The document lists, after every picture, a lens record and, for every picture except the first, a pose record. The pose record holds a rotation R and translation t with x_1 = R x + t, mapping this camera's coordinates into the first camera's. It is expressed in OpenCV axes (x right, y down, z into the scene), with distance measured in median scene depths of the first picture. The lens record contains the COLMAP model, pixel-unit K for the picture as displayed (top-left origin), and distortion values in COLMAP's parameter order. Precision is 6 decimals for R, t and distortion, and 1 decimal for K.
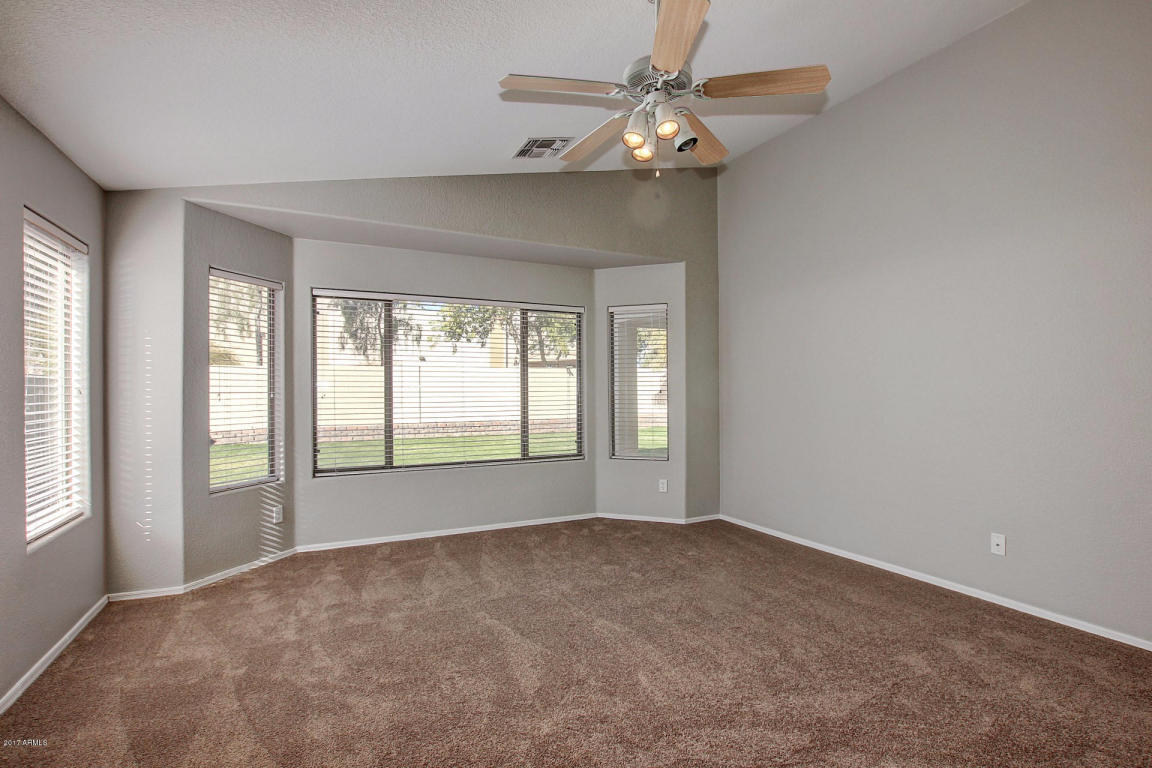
lens RADIAL K [[543.7, 0, 577.1], [0, 543.7, 387.3], [0, 0, 1]] dist [-0.025940, -0.000034]
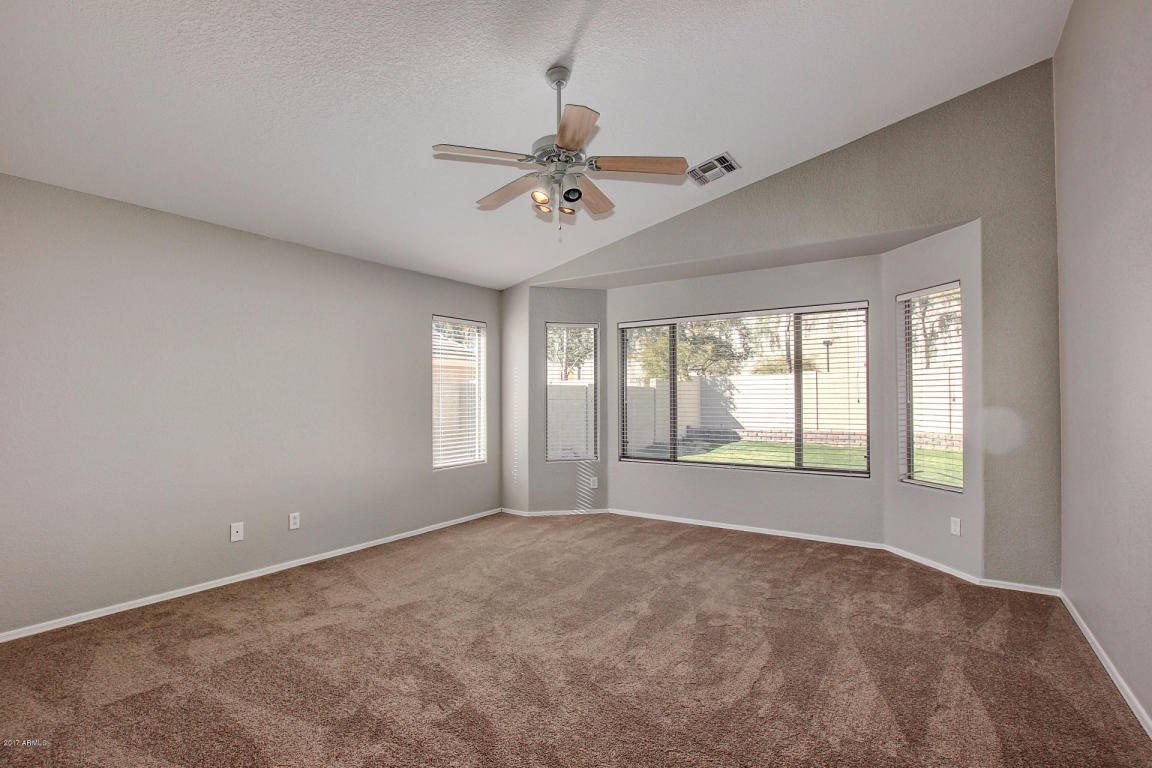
lens RADIAL K [[543.7, 0, 572.6], [0, 543.7, 391.6], [0, 0, 1]] dist [-0.025940, -0.000034]
pose [[0.478591, -0.008605, -0.877996, 0.632870], [0.008717, 0.999949, -0.005048, -0.004218], [0.877995, -0.005237, 0.478642, 0.216851]]
